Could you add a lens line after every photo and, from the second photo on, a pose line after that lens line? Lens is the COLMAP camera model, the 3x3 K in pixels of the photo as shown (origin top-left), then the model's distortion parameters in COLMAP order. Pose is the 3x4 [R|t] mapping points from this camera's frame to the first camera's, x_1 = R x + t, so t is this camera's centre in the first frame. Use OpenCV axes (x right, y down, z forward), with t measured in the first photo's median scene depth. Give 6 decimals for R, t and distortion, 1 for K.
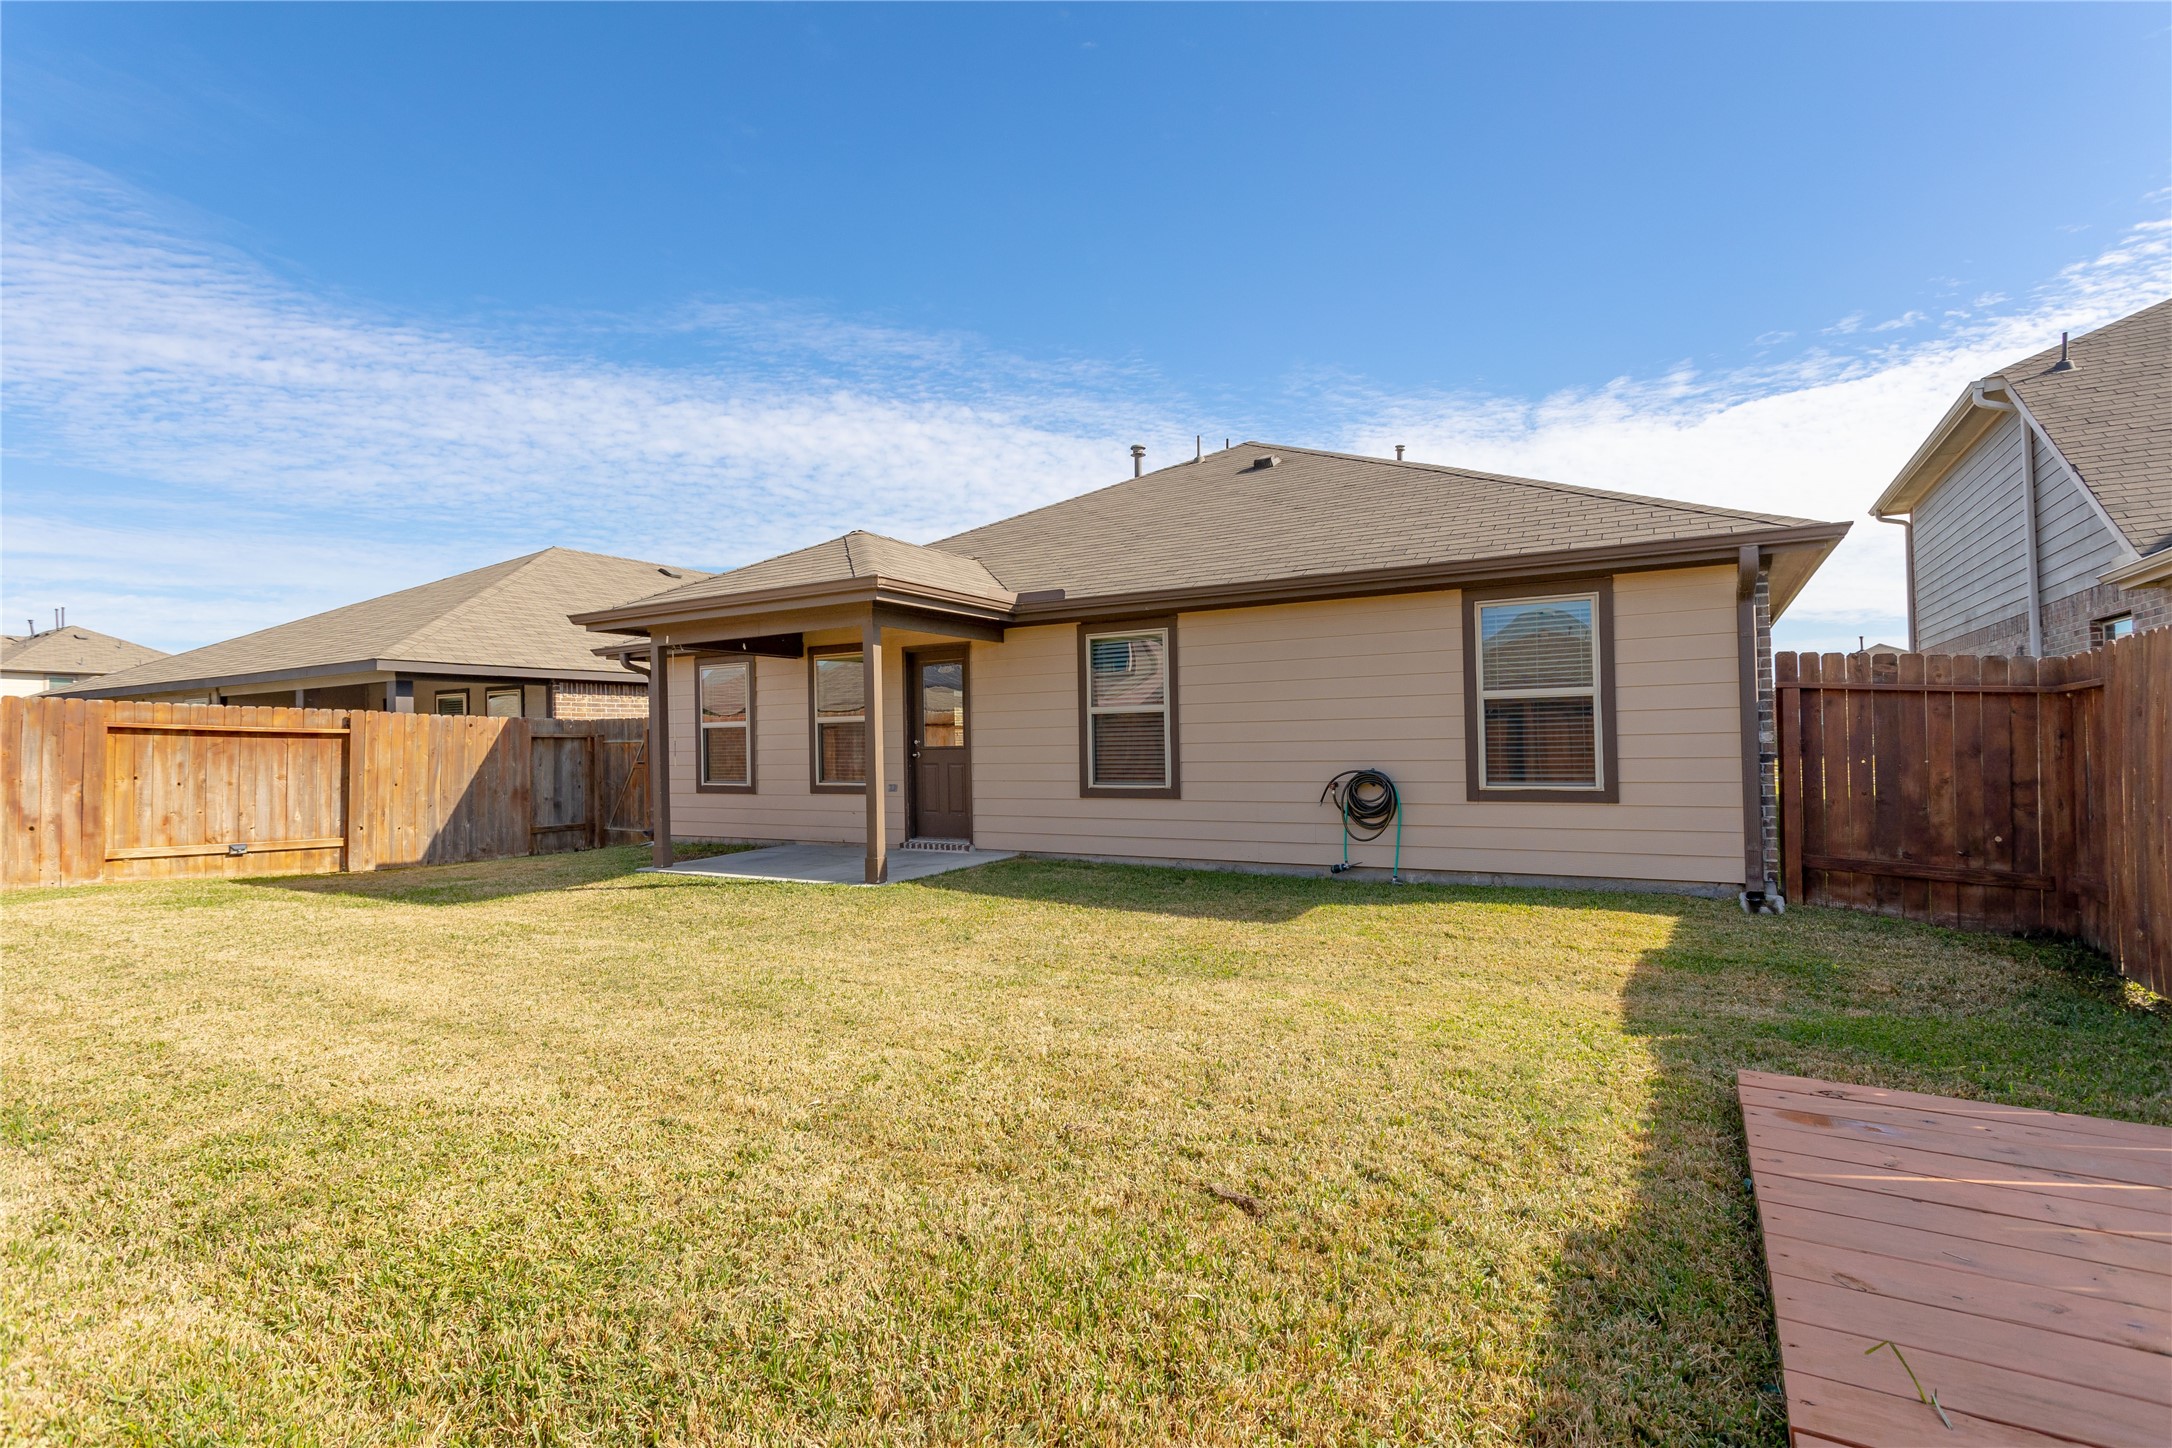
lens RADIAL K [[1018.9, 0, 1085.6], [0, 1018.9, 701.5], [0, 0, 1]] dist [-0.001889, 0.000334]
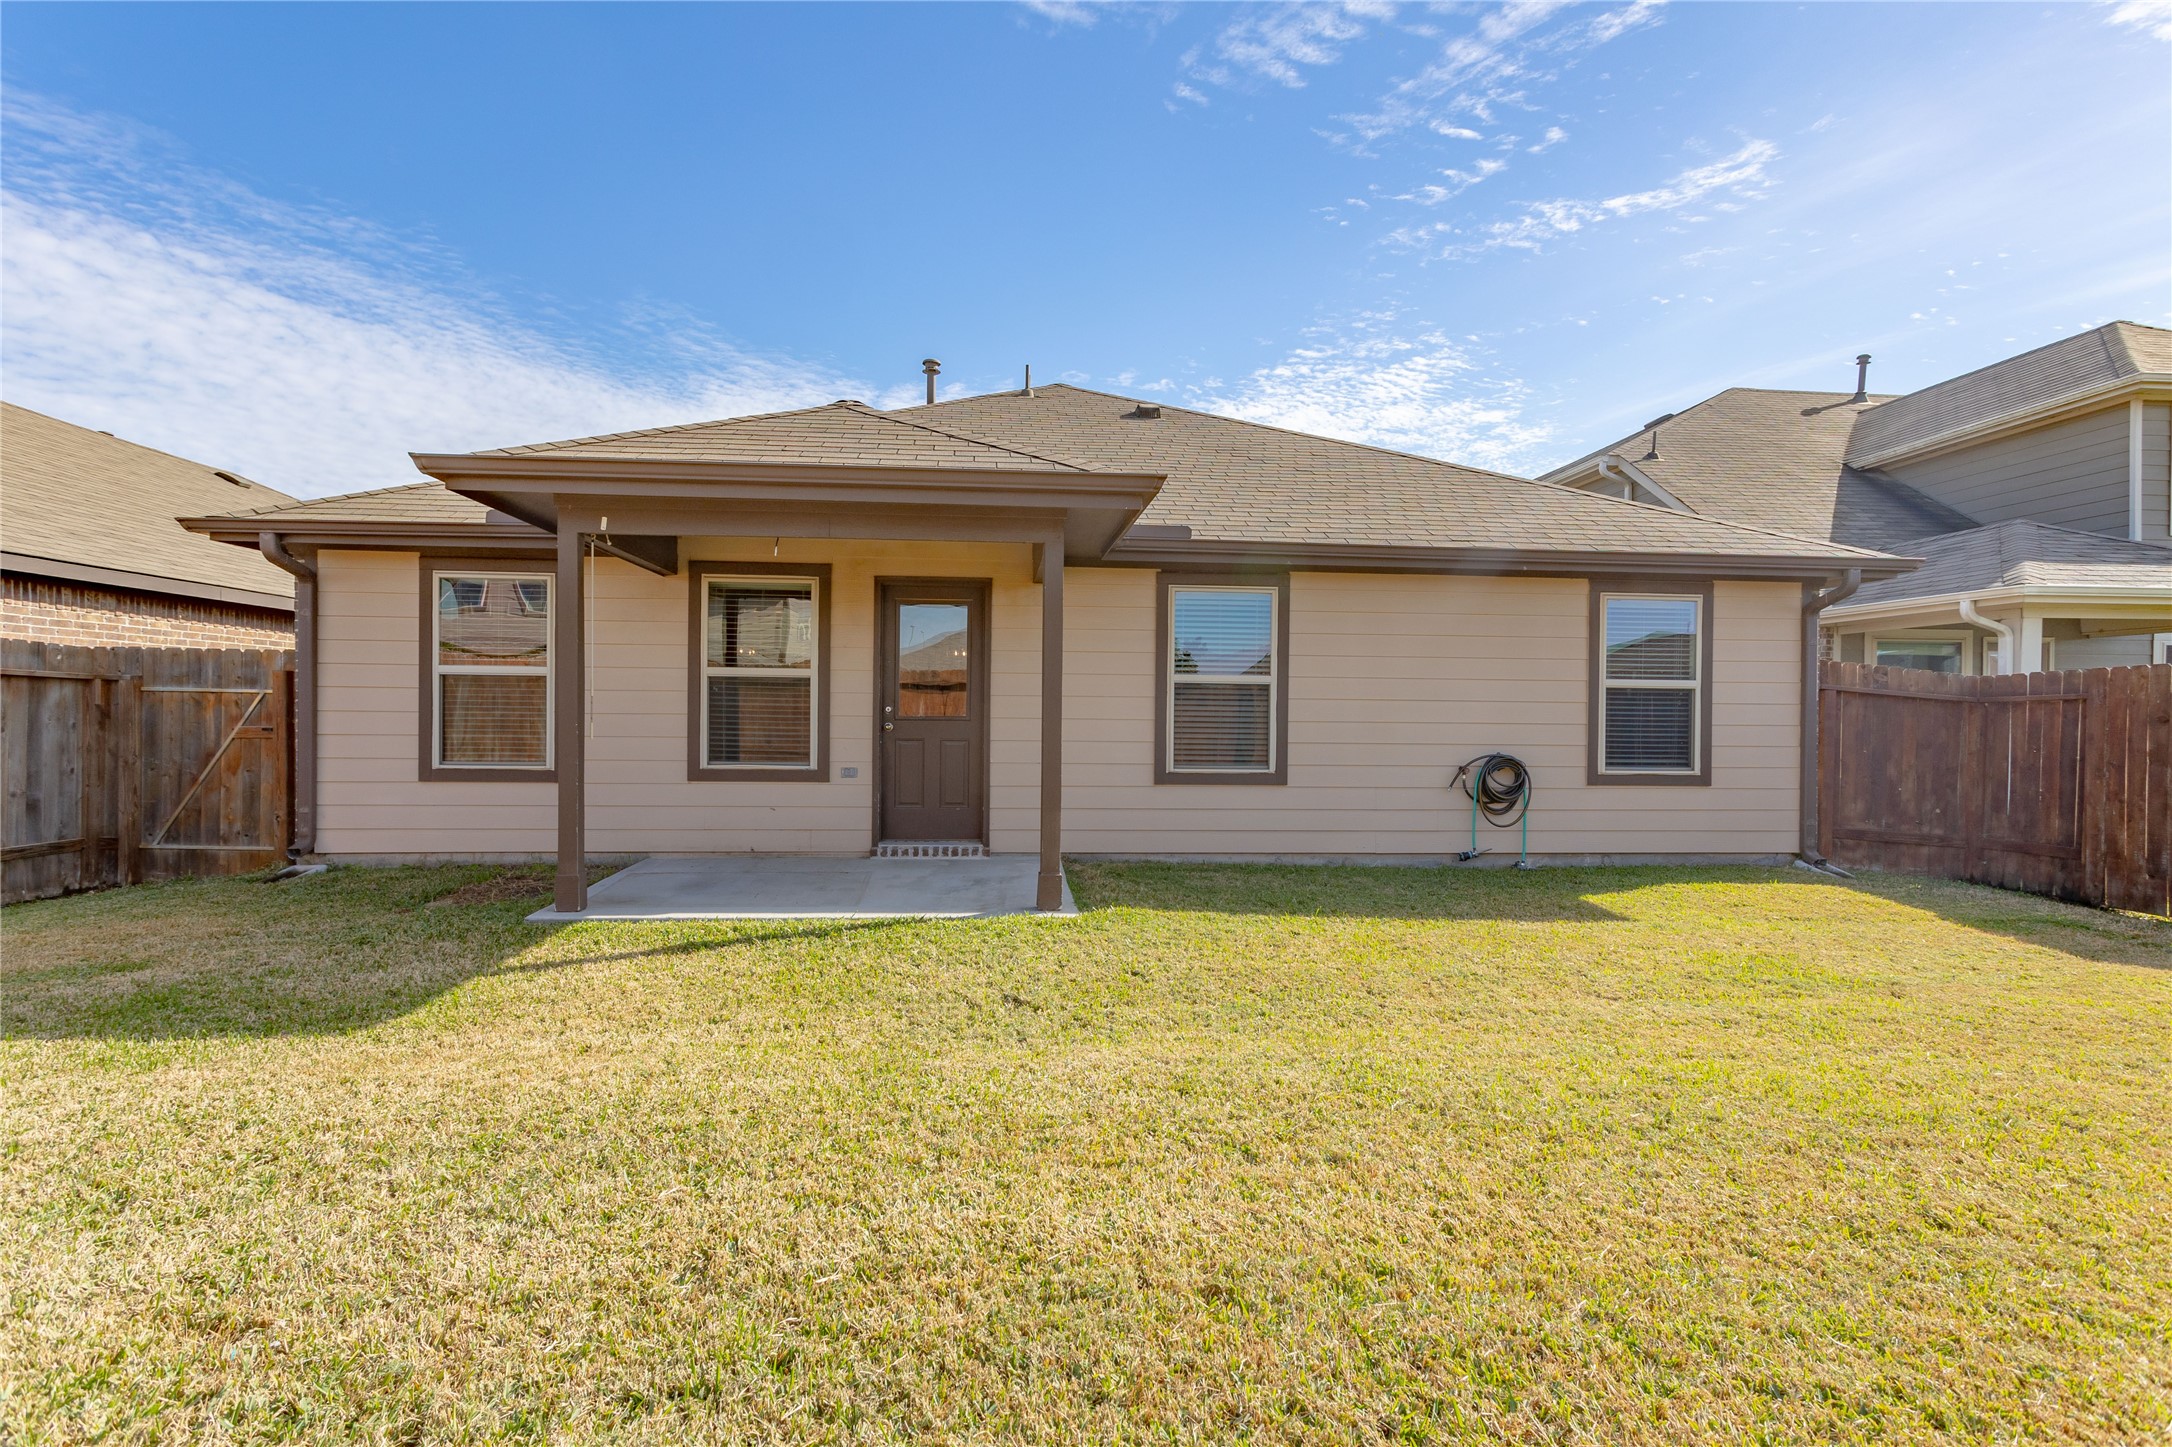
lens RADIAL K [[1055.9, 0, 1086.0], [0, 1055.9, 723.5], [0, 0, 1]] dist [0.001640, 0.001425]
pose [[0.817821, 0.023202, 0.575004, -0.595146], [-0.048725, 0.998391, 0.029014, 0.026063], [-0.573406, -0.051746, 0.817636, 0.377817]]
